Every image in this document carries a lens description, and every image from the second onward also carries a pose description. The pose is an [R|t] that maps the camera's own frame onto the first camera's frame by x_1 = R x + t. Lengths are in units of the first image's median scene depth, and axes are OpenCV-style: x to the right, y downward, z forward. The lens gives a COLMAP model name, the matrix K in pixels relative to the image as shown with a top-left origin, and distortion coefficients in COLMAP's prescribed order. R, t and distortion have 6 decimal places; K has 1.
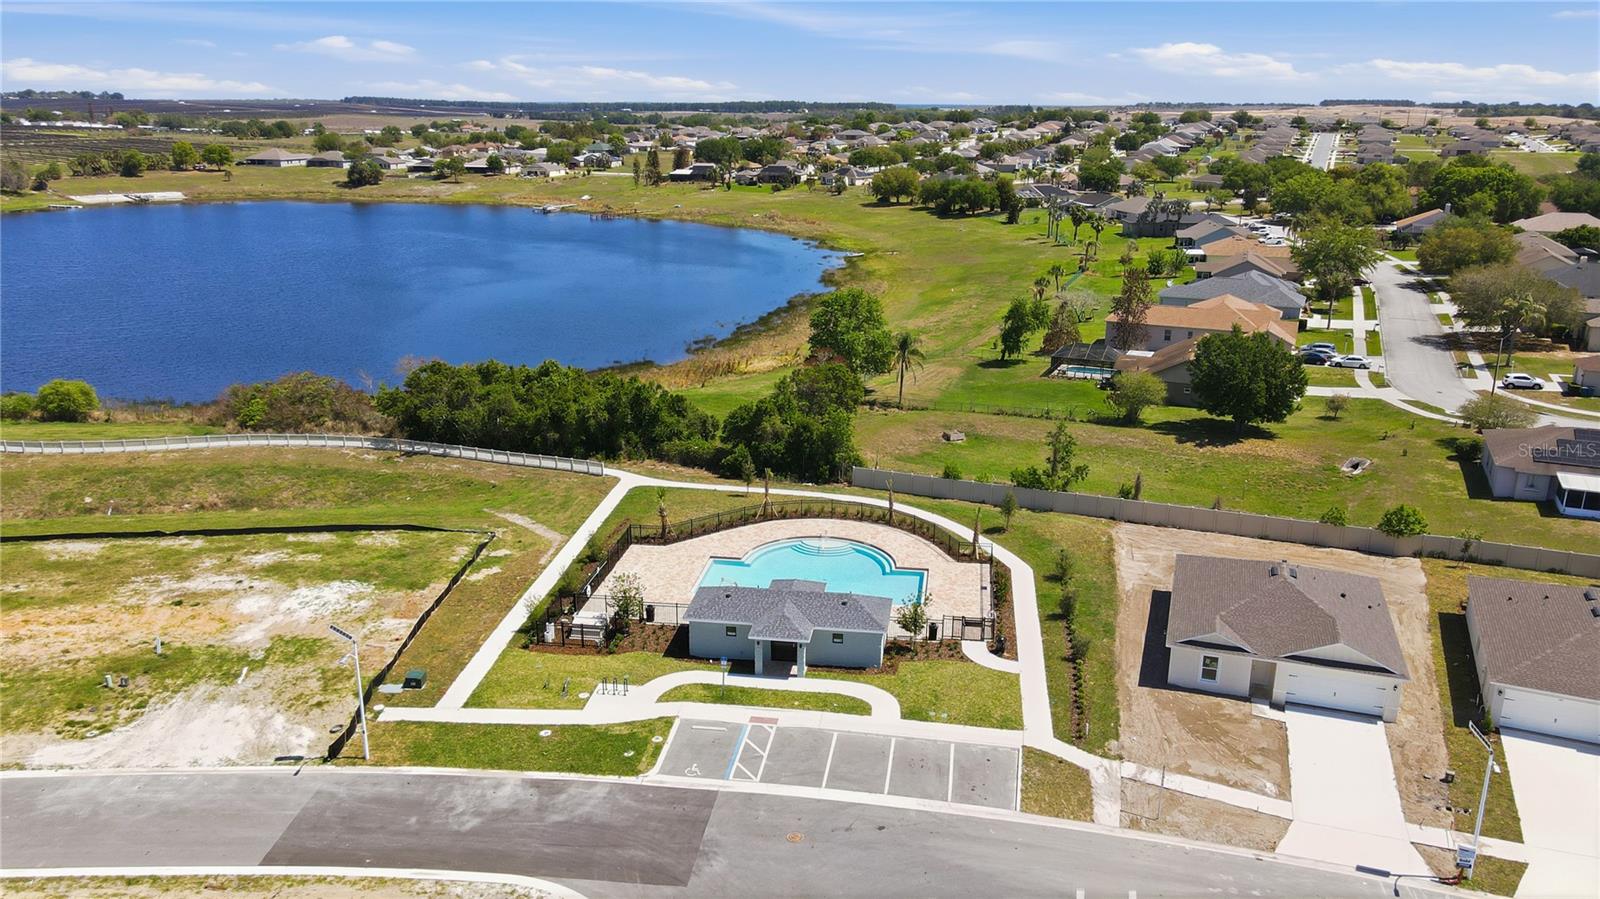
lens RADIAL K [[1186.5, 0, 801.9], [0, 1186.5, 442.6], [0, 0, 1]] dist [0.002566, 0.022108]
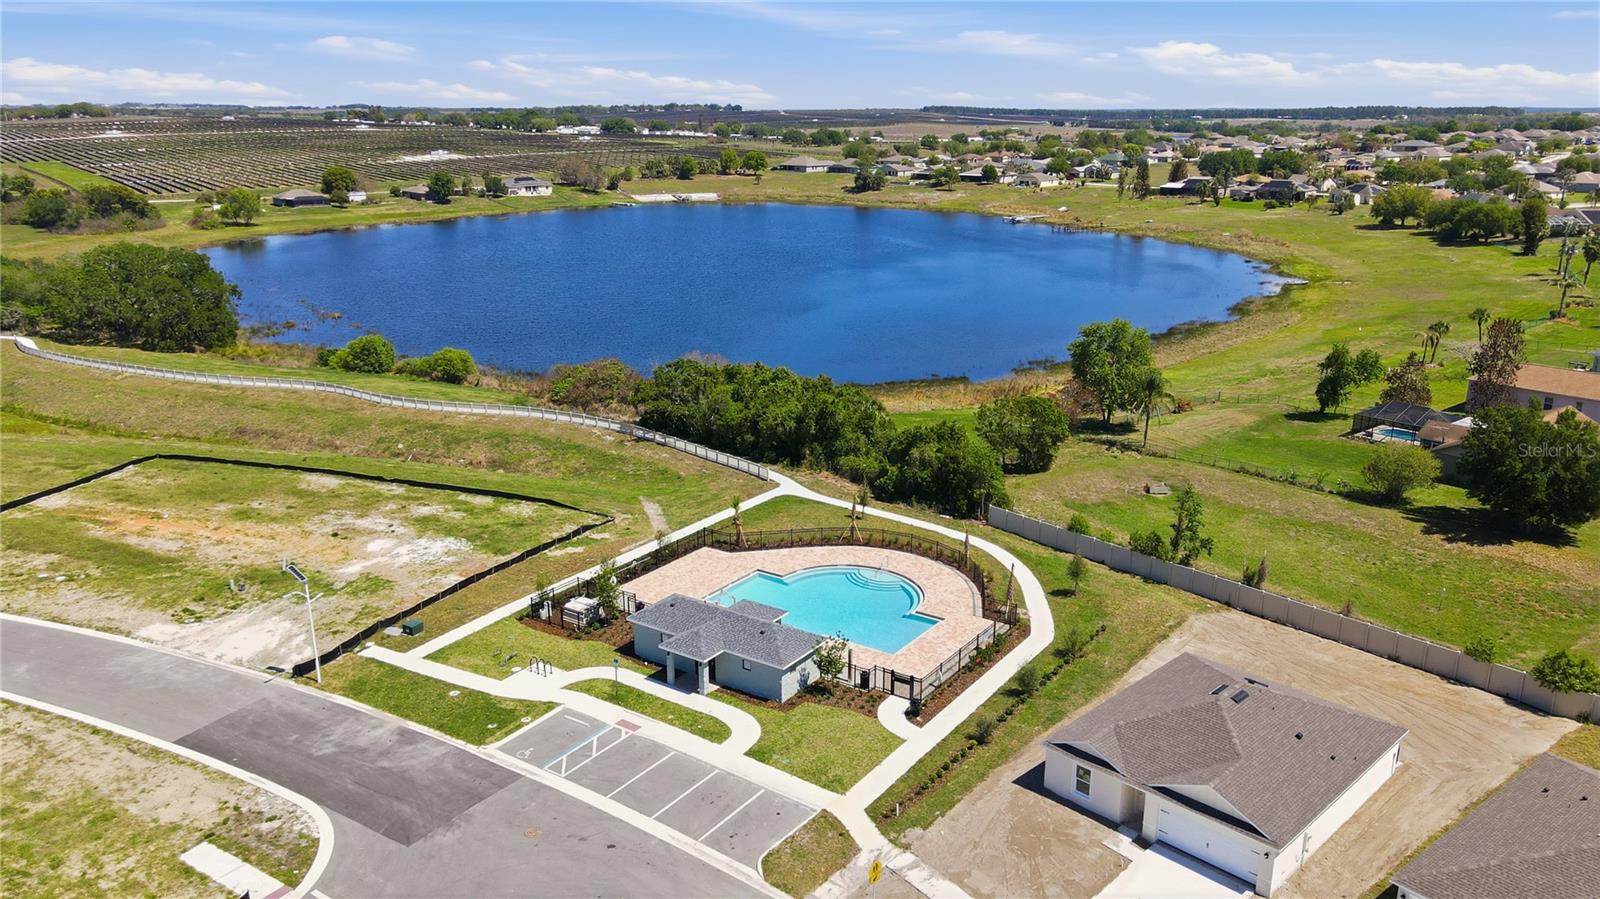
lens RADIAL K [[1186.5, 0, 803.6], [0, 1186.5, 454.9], [0, 0, 1]] dist [0.002566, 0.022108]
pose [[0.893624, 0.120697, -0.432283, 0.307467], [-0.118920, 0.992412, 0.031256, -0.030948], [0.432776, 0.023476, 0.901196, 0.070247]]
